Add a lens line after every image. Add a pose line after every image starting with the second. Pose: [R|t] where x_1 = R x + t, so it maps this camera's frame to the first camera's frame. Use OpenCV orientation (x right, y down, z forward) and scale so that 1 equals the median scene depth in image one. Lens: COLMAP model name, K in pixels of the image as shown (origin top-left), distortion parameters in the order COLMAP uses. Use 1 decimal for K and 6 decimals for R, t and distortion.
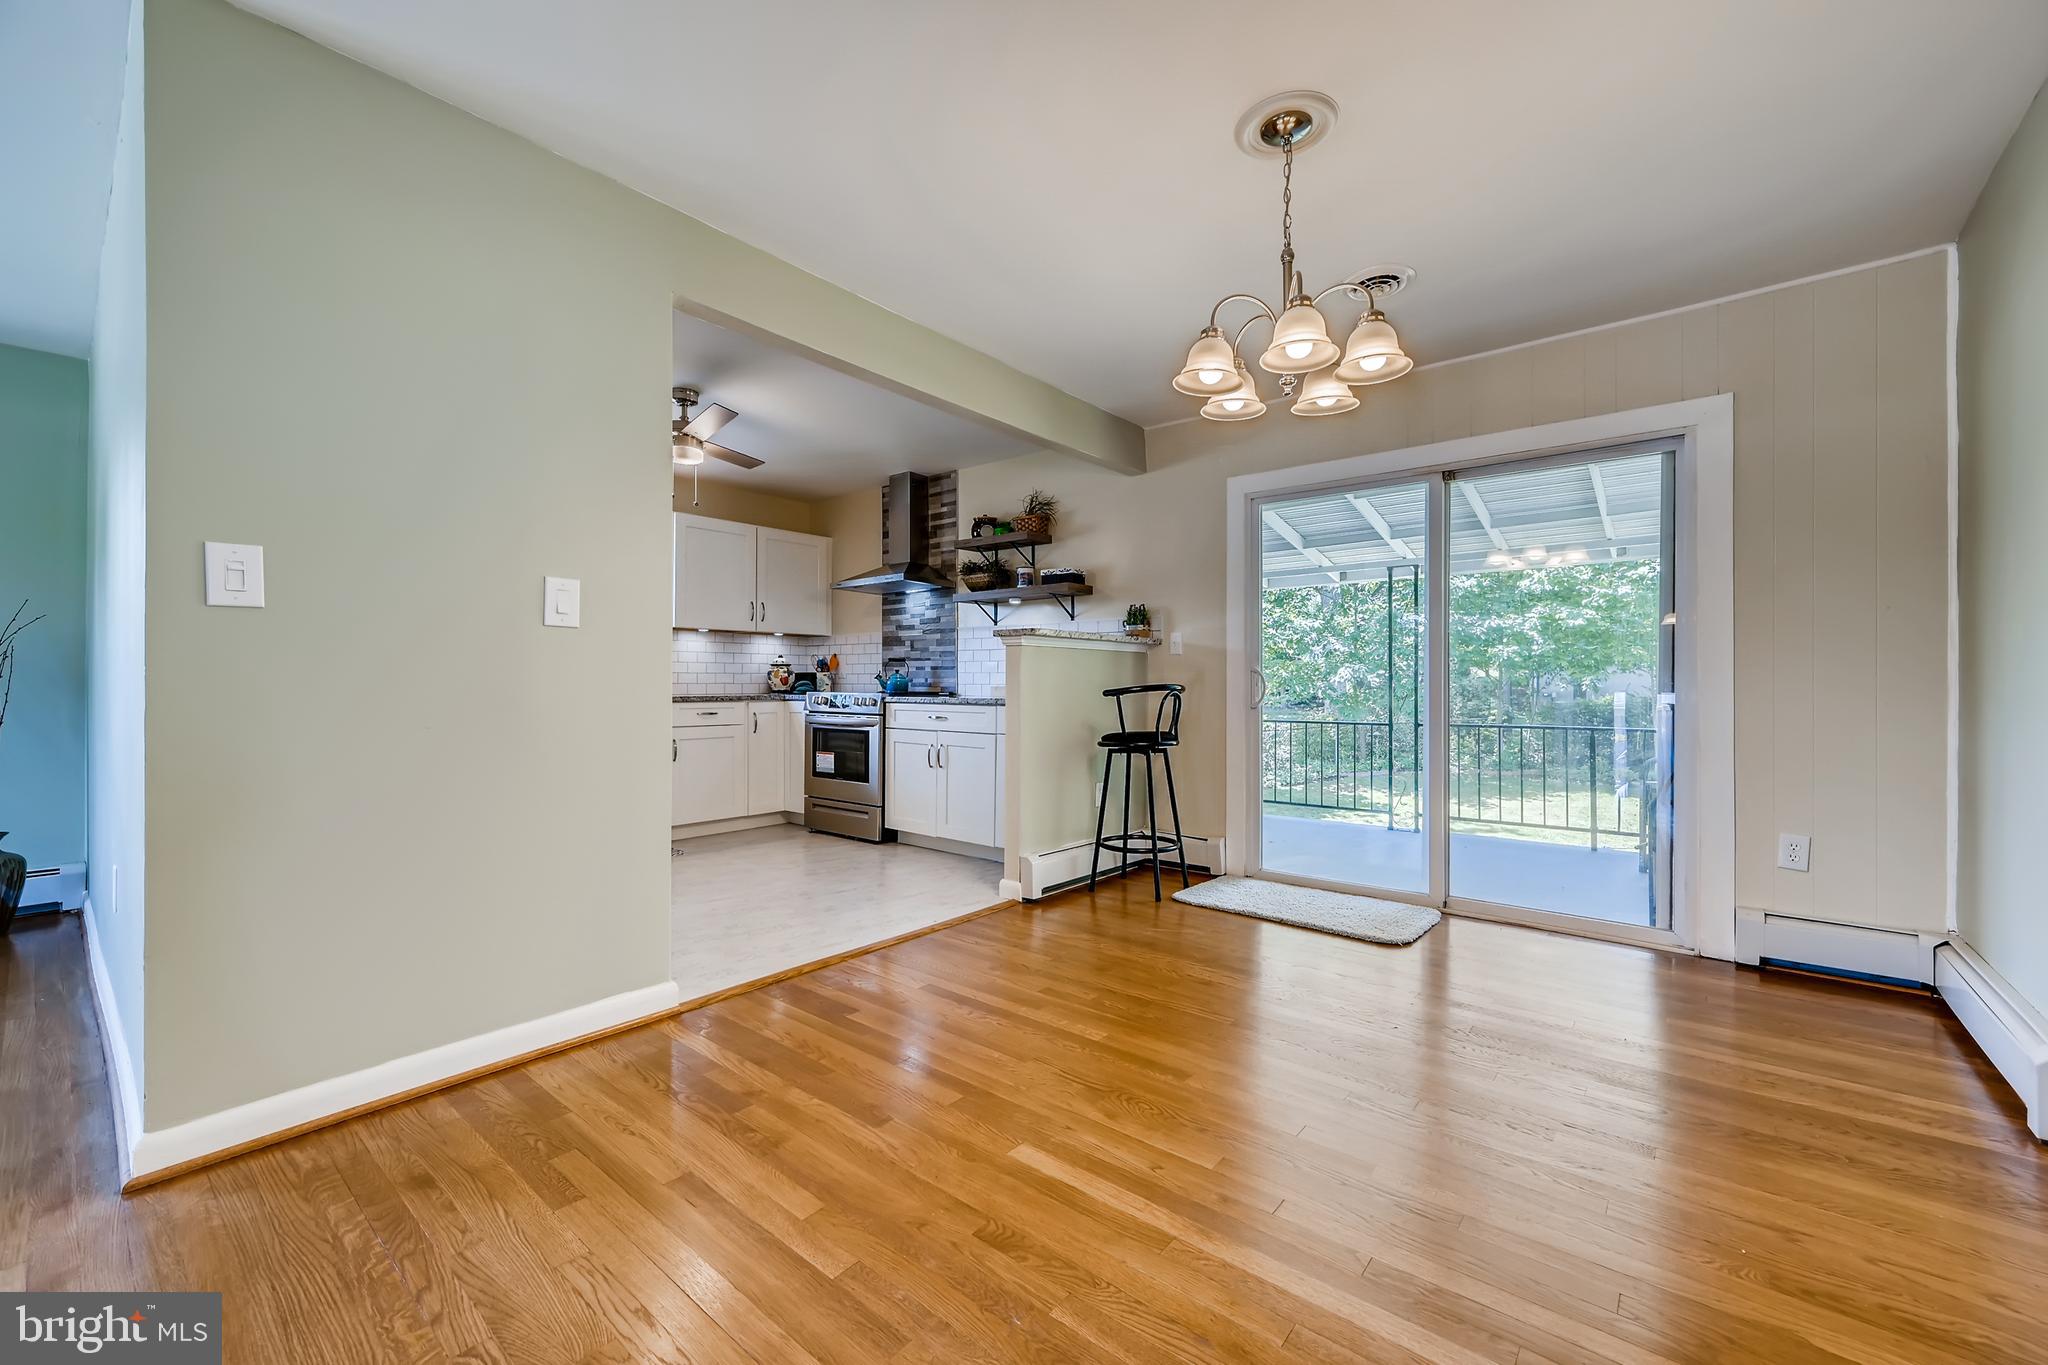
lens RADIAL K [[818.5, 0, 1023.7], [0, 818.5, 677.3], [0, 0, 1]] dist [0.000616, 0.000419]
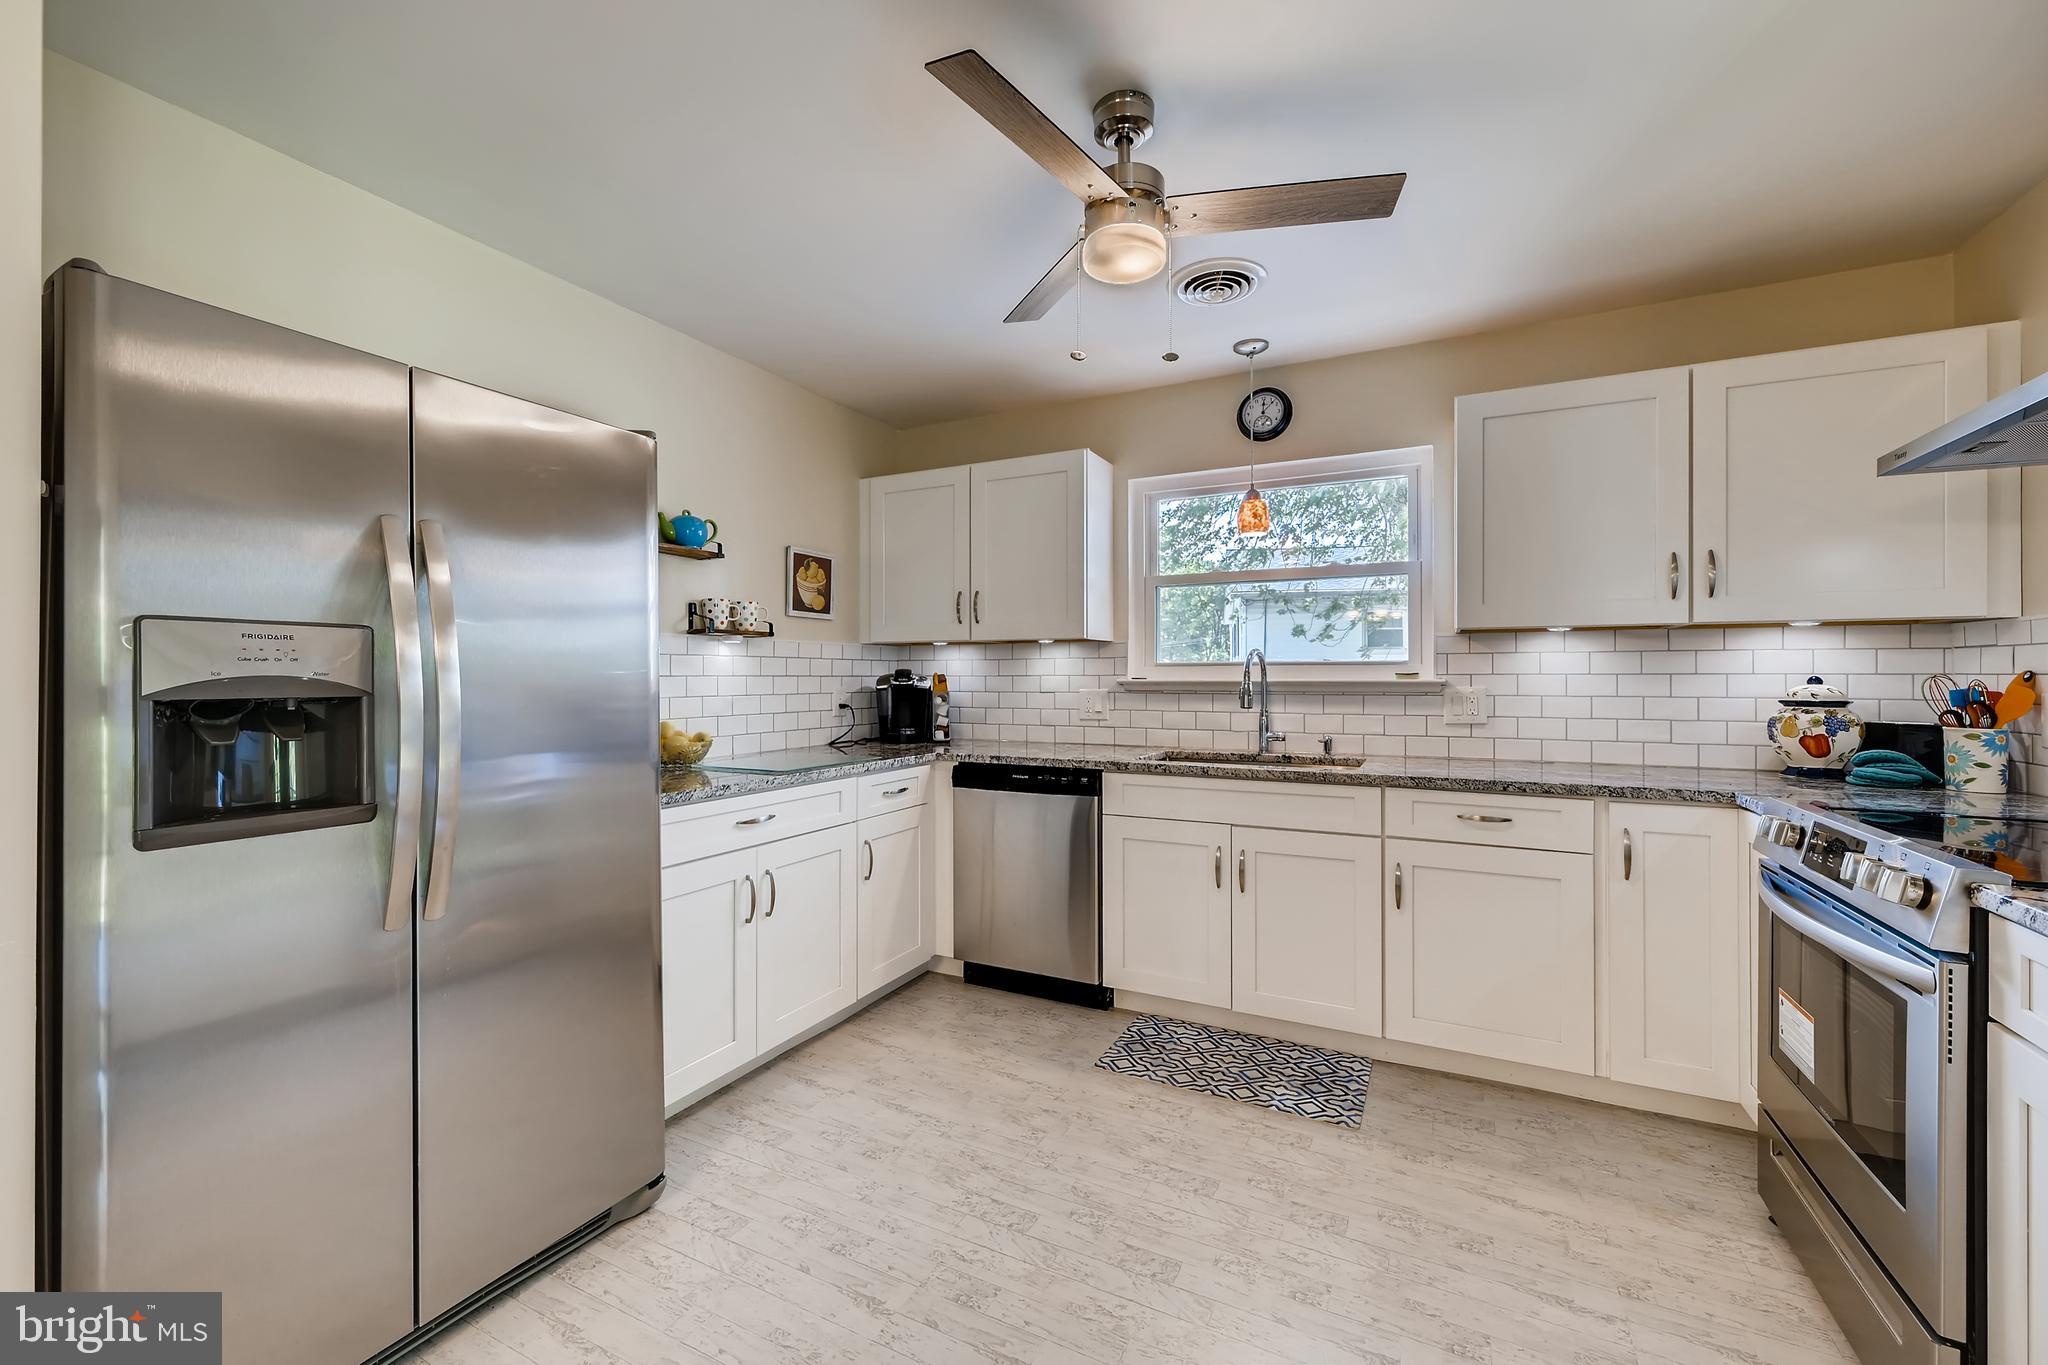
lens RADIAL K [[818.5, 0, 1023.7], [0, 818.5, 677.3], [0, 0, 1]] dist [0.000616, 0.000419]
pose [[0.220471, -0.002552, -0.975390, -0.000927], [0.011387, 0.999935, -0.000042, -0.038659], [0.975327, -0.011098, 0.220485, 0.682876]]
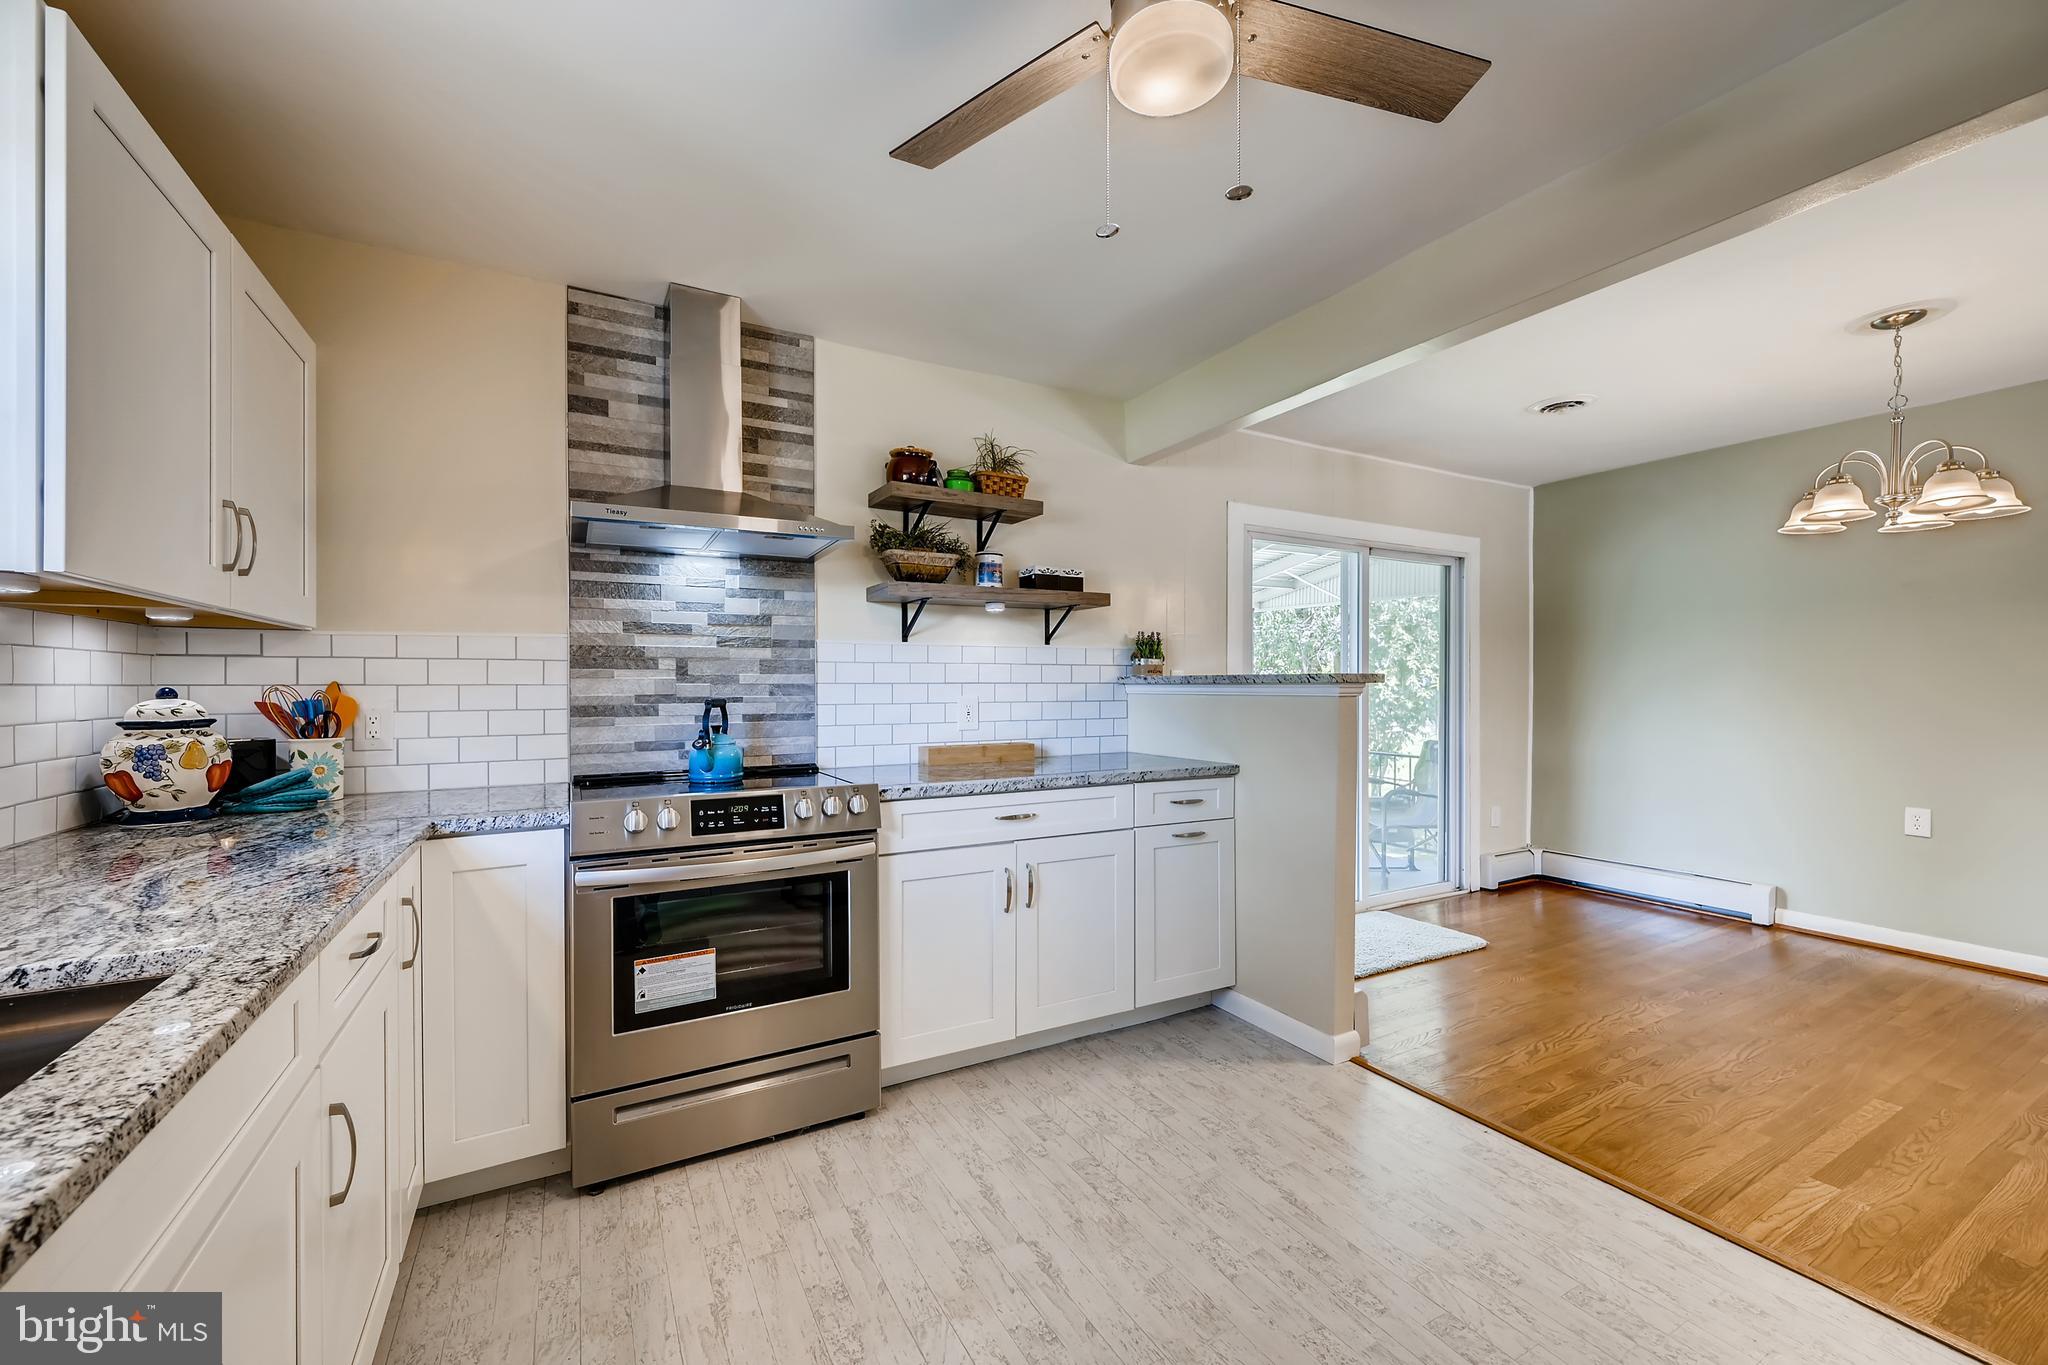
lens RADIAL K [[812.5, 0, 1018.4], [0, 812.5, 682.8], [0, 0, 1]] dist [0.000971, 0.000314]
pose [[0.357692, -0.004816, 0.933827, -0.570432], [-0.005155, 0.999961, 0.007131, -0.041087], [-0.933825, -0.007365, 0.357654, 0.759413]]
